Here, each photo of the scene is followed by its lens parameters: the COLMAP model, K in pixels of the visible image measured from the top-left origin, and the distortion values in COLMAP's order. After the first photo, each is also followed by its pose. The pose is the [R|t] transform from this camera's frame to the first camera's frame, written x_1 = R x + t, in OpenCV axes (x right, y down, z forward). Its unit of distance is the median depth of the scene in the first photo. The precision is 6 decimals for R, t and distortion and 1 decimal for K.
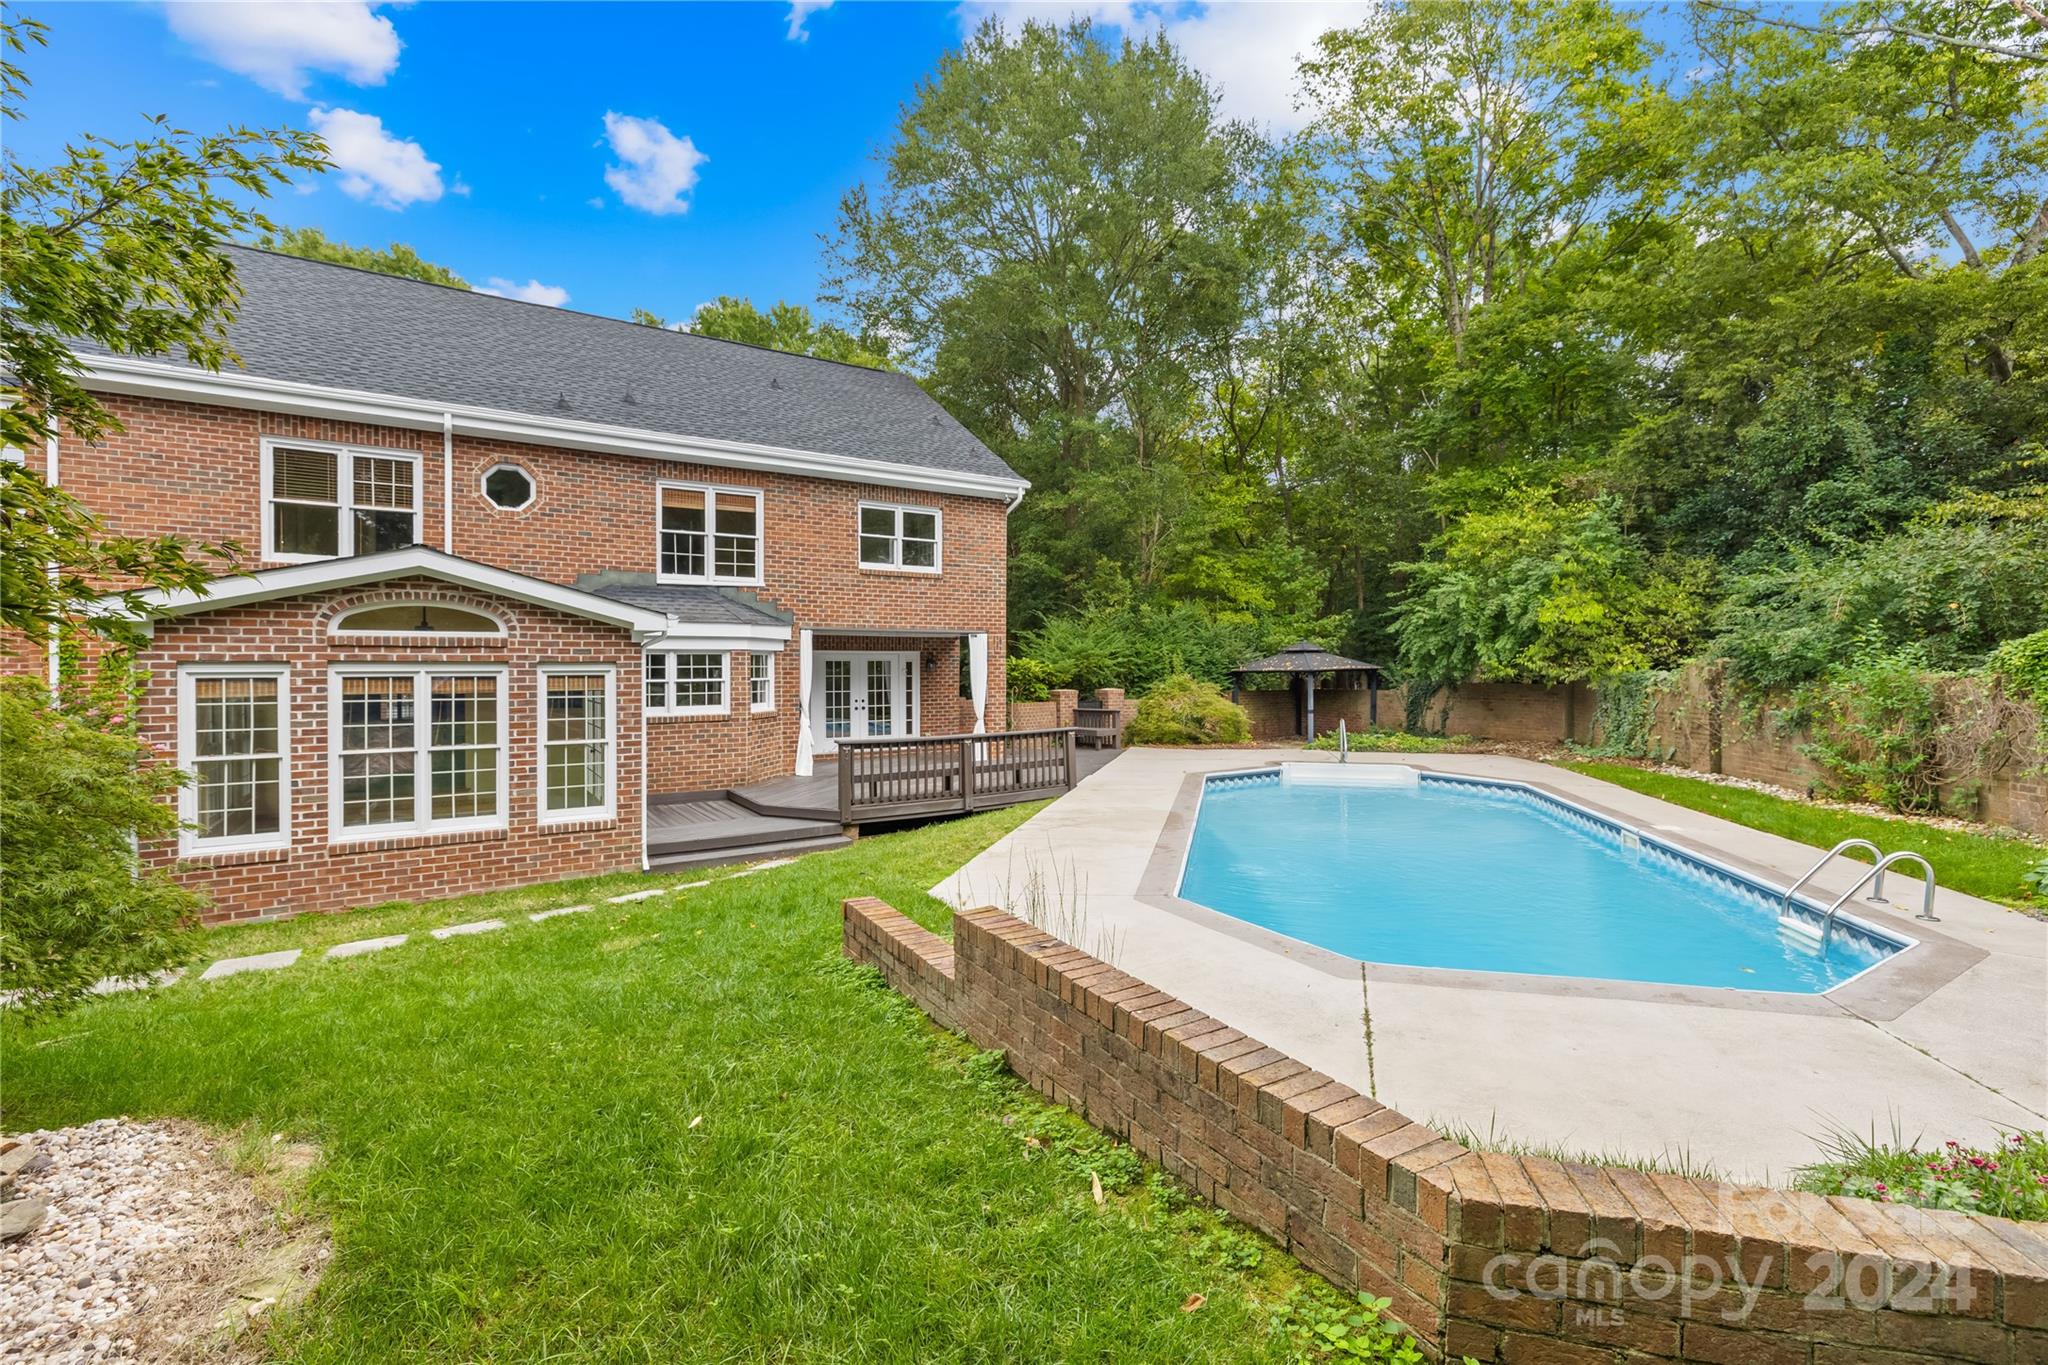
lens RADIAL K [[880.2, 0, 1030.2], [0, 880.2, 671.6], [0, 0, 1]] dist [0.004190, 0.000083]
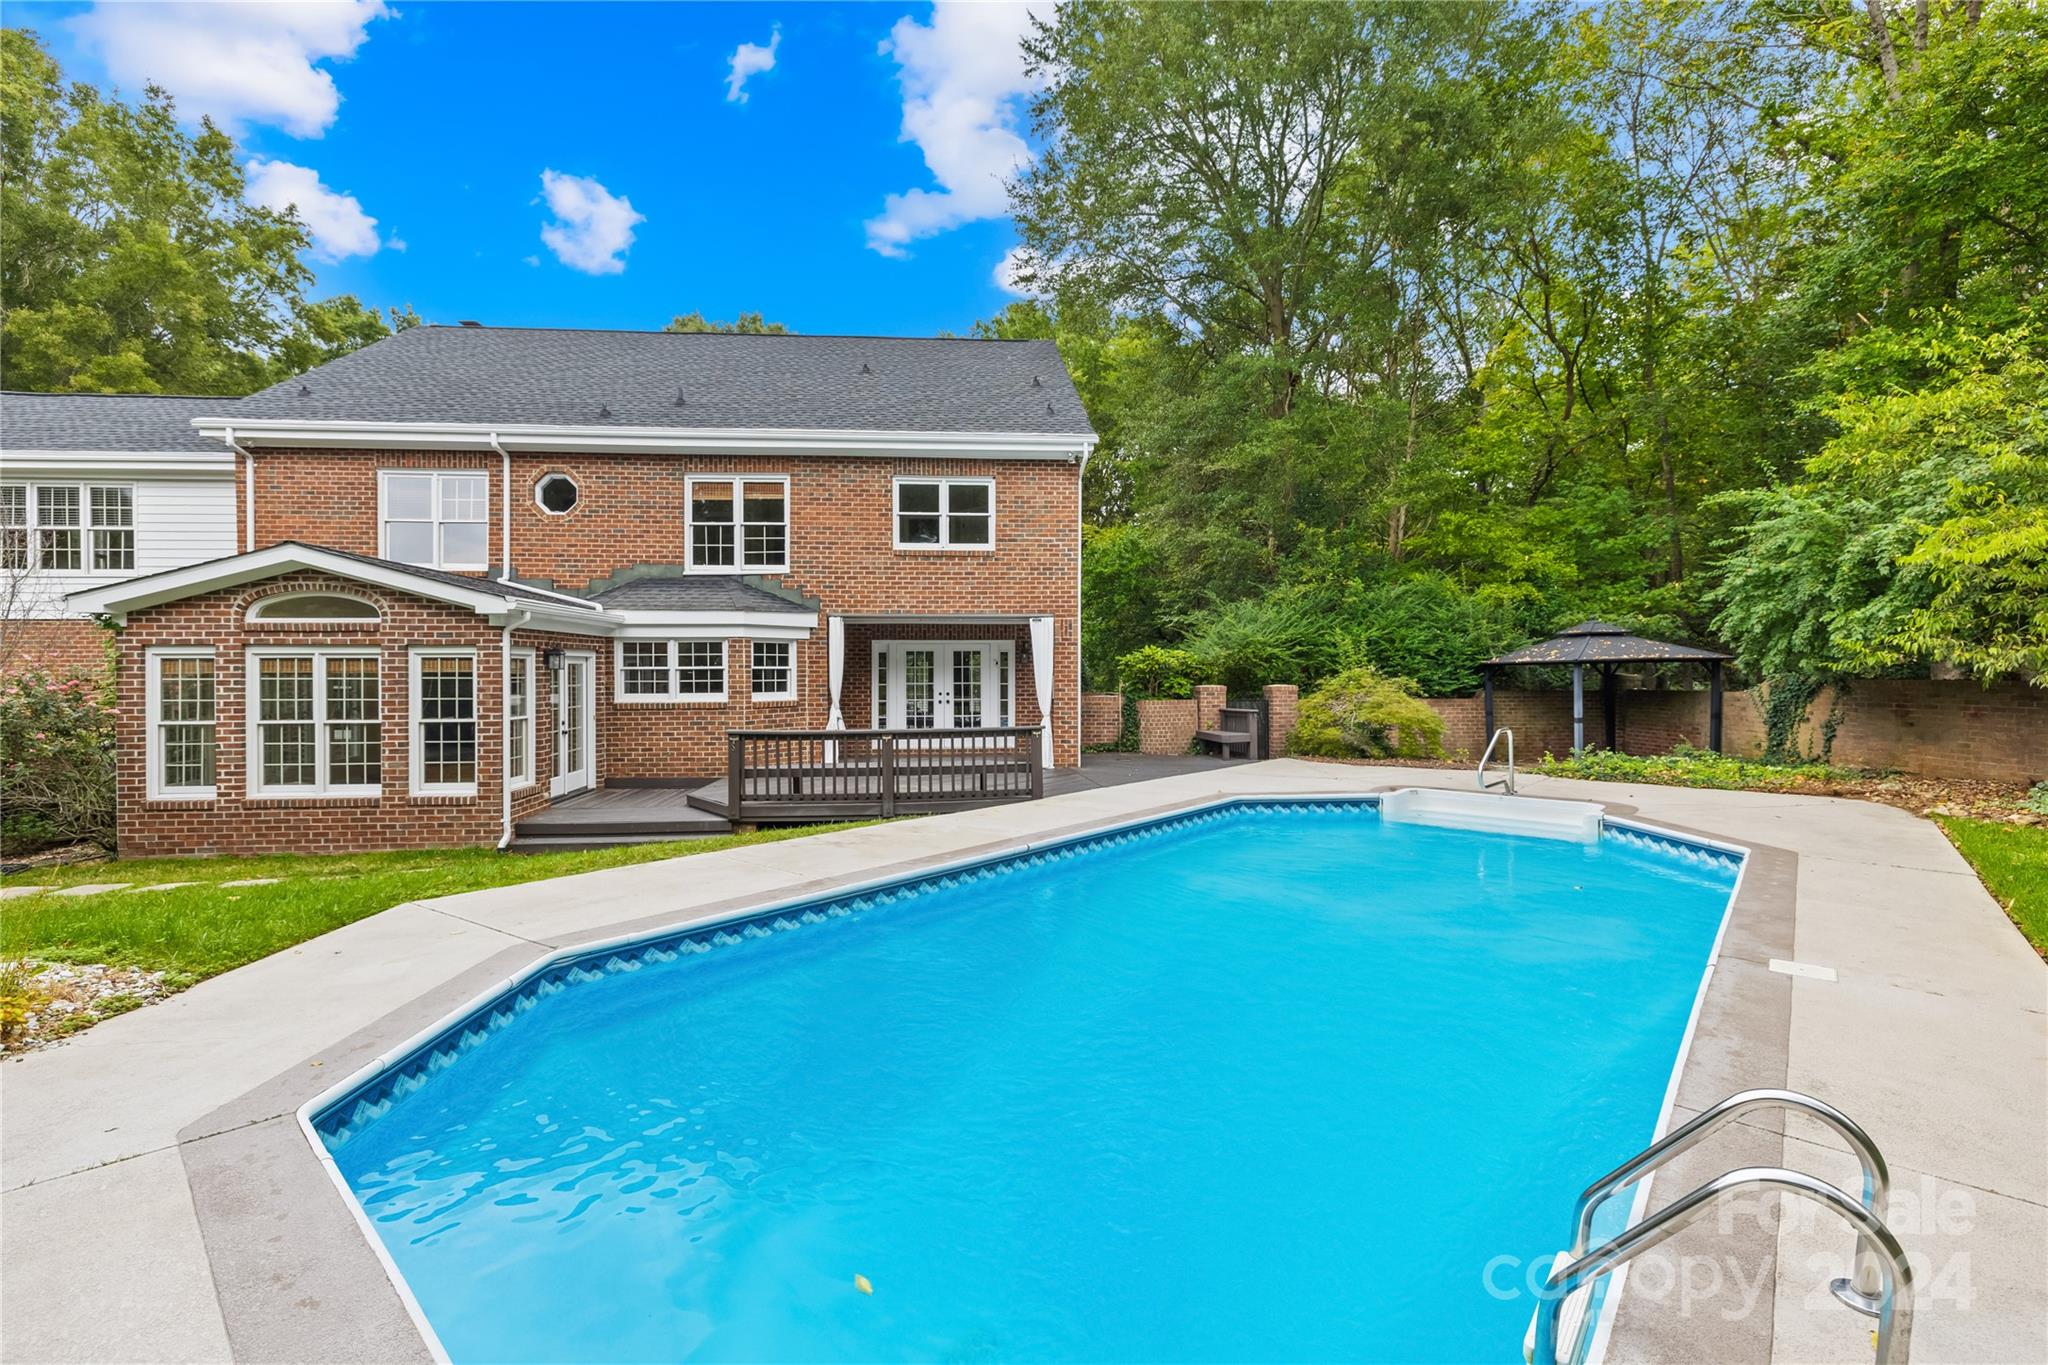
lens RADIAL K [[880.2, 0, 1032.8], [0, 880.2, 674.8], [0, 0, 1]] dist [0.004190, 0.000083]
pose [[0.876210, 0.002246, -0.481924, 0.419418], [-0.002311, 0.999997, 0.000459, 0.015469], [0.481923, 0.000712, 0.876213, 0.280421]]
